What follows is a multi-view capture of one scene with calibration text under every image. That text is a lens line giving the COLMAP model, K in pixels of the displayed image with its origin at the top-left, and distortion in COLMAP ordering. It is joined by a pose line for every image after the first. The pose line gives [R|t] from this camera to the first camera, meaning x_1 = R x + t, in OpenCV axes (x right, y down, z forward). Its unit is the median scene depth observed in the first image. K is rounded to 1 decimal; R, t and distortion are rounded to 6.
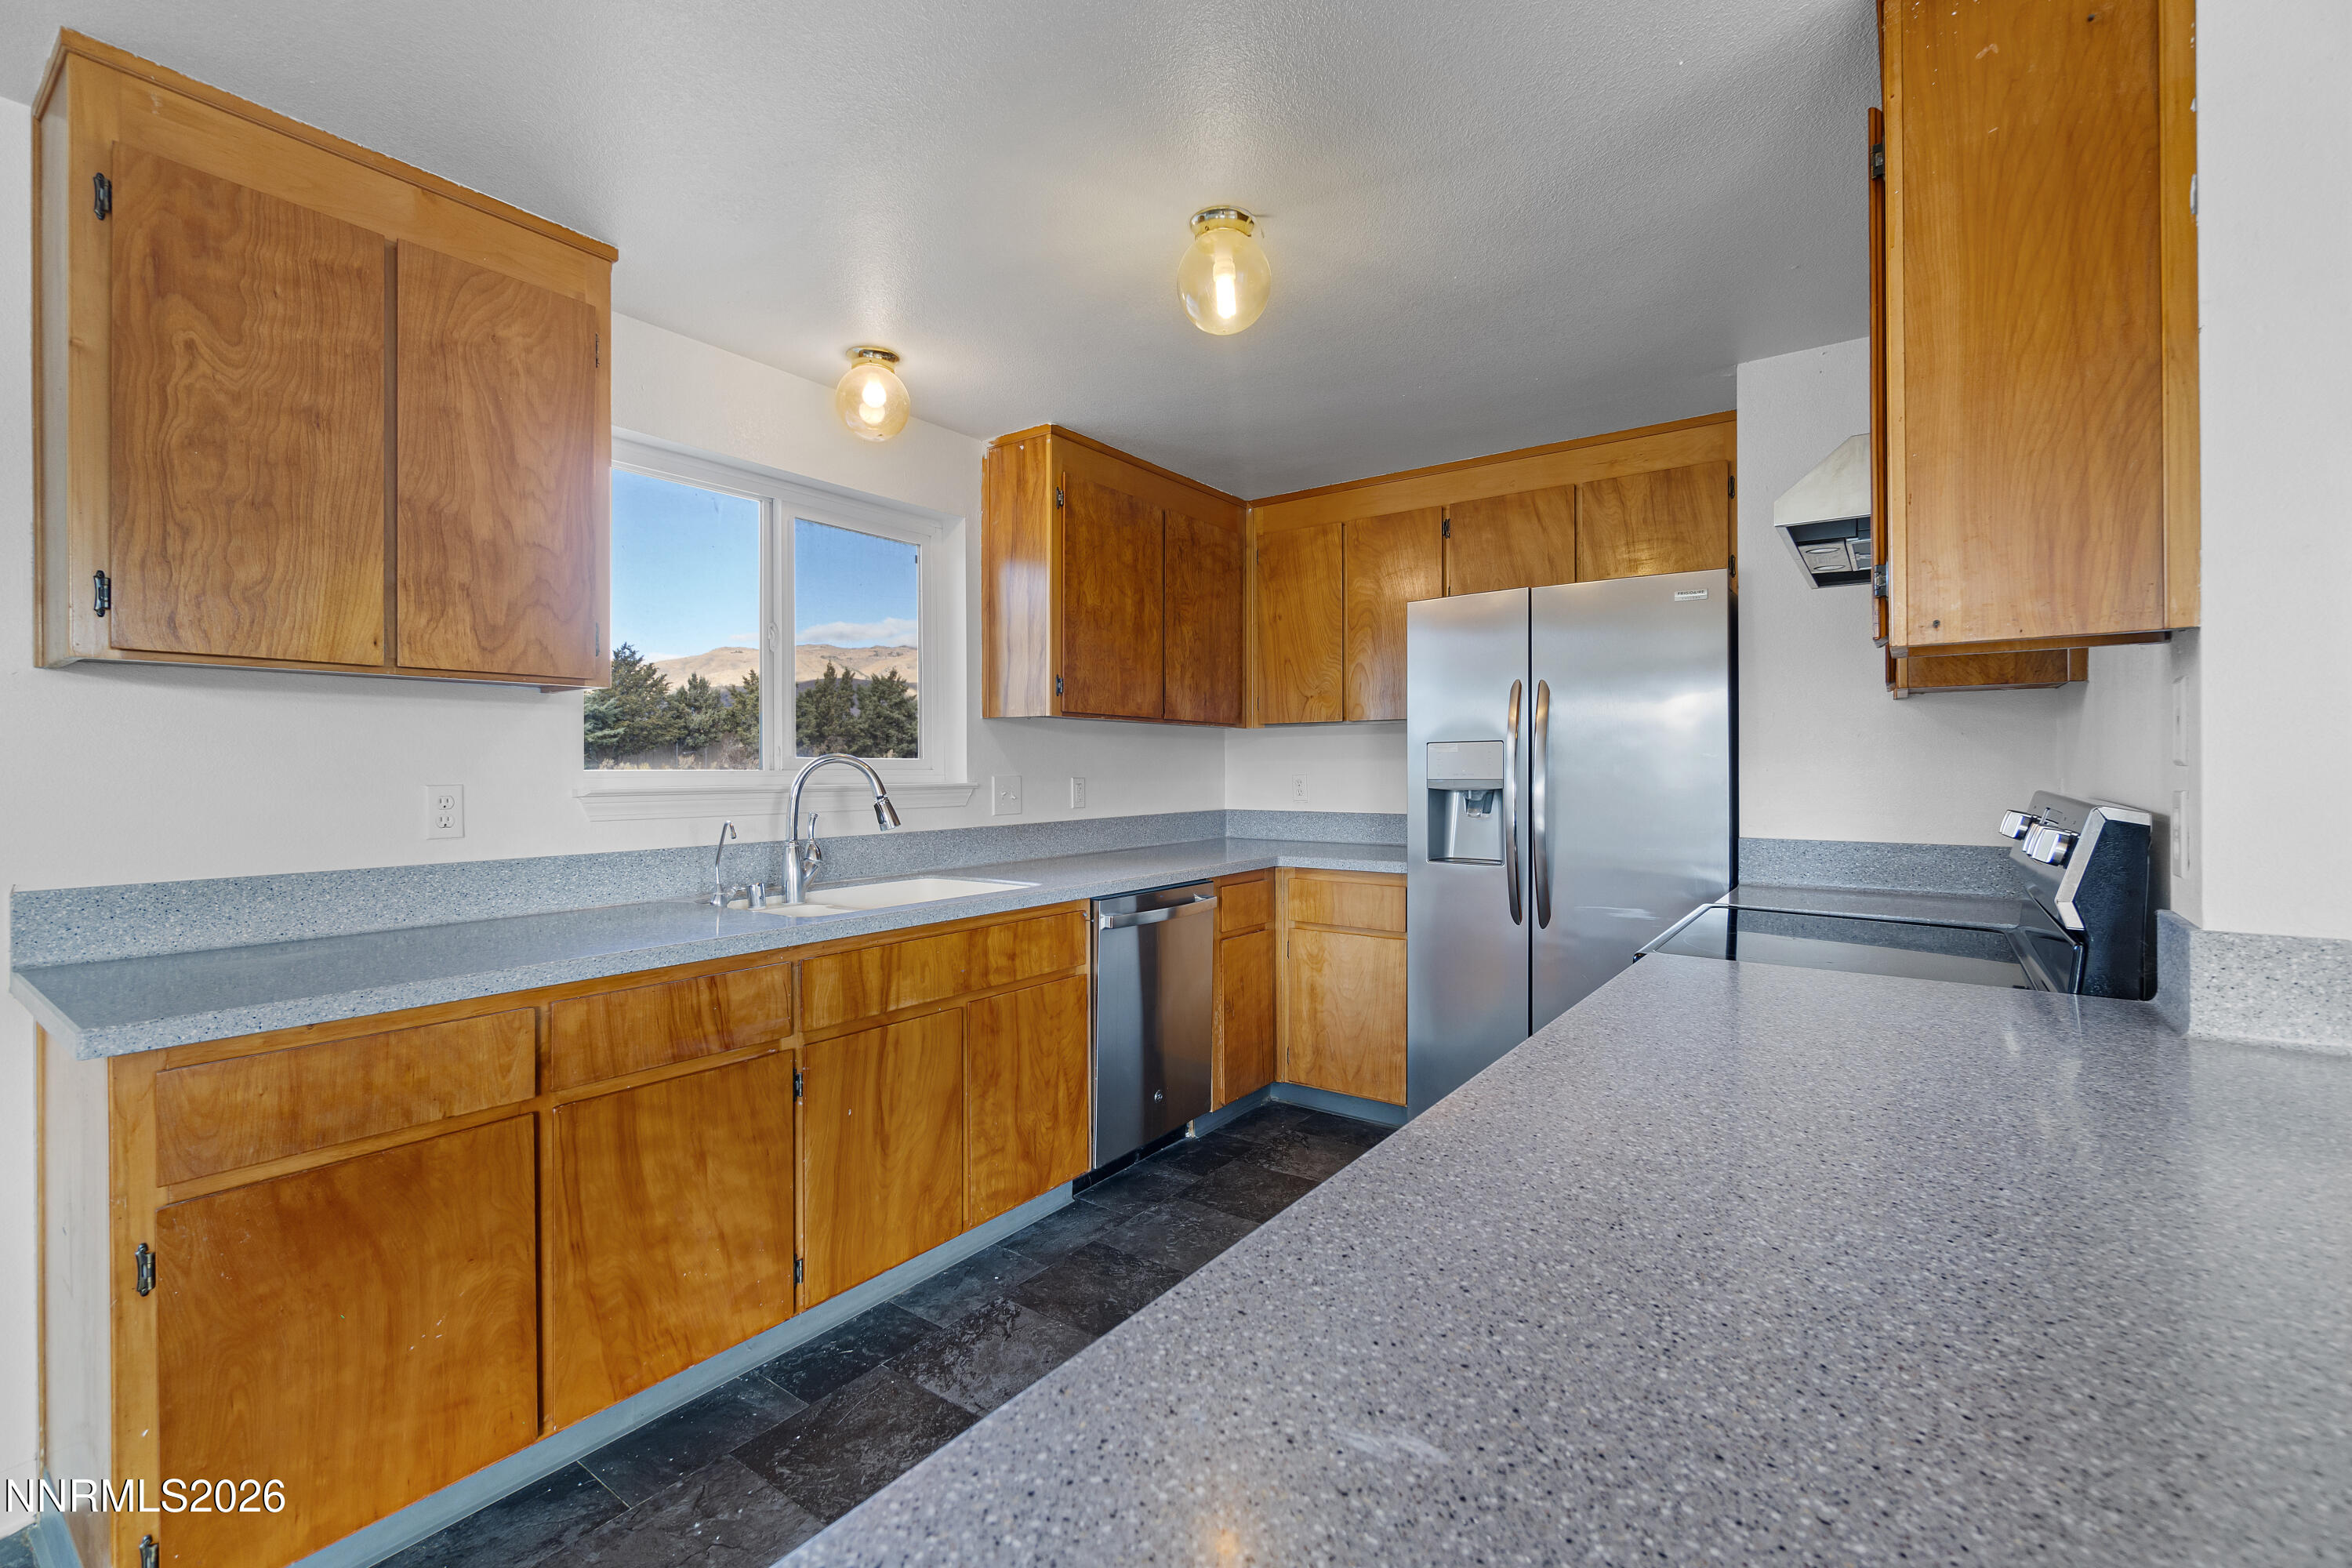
lens RADIAL K [[1011.8, 0, 1146.2], [0, 1011.8, 779.0], [0, 0, 1]] dist [0.000031, 0.000466]
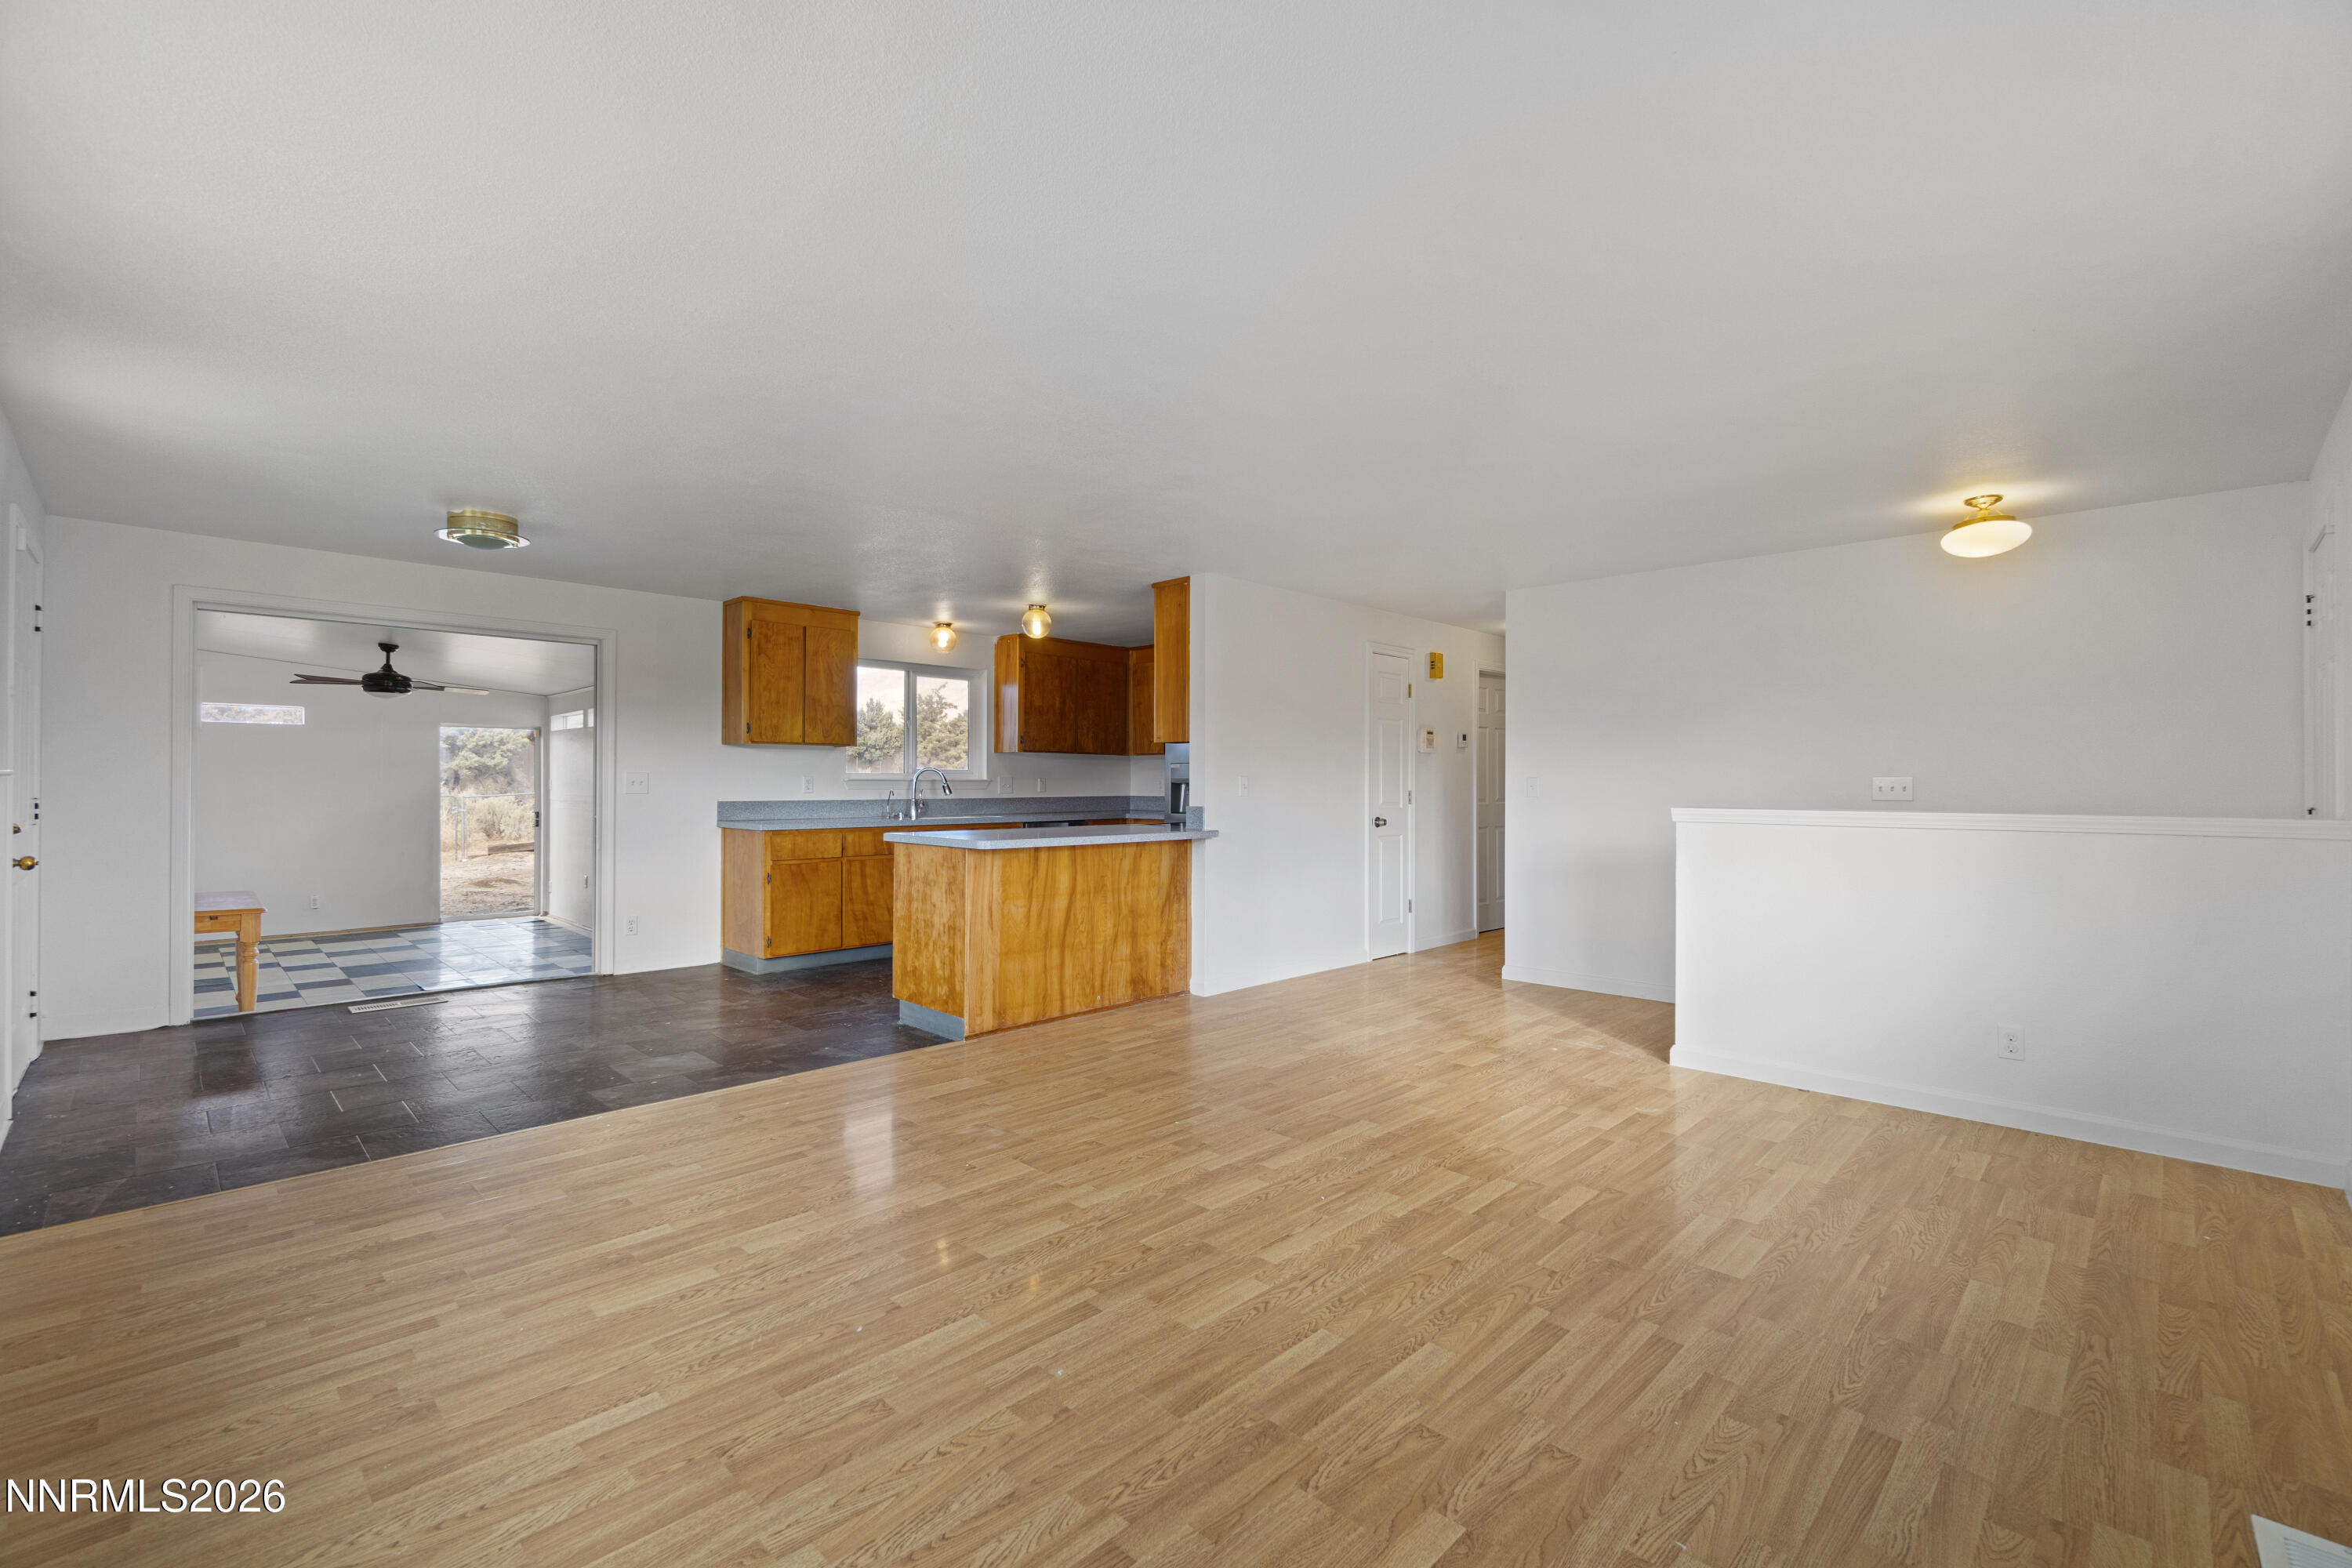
lens RADIAL K [[1011.8, 0, 1146.2], [0, 1011.8, 779.0], [0, 0, 1]] dist [0.000031, 0.000466]
pose [[0.988383, 0.004955, -0.151906, 0.646602], [-0.007003, 0.999892, -0.012954, 0.036058], [0.151825, 0.013867, 0.988310, -1.514868]]
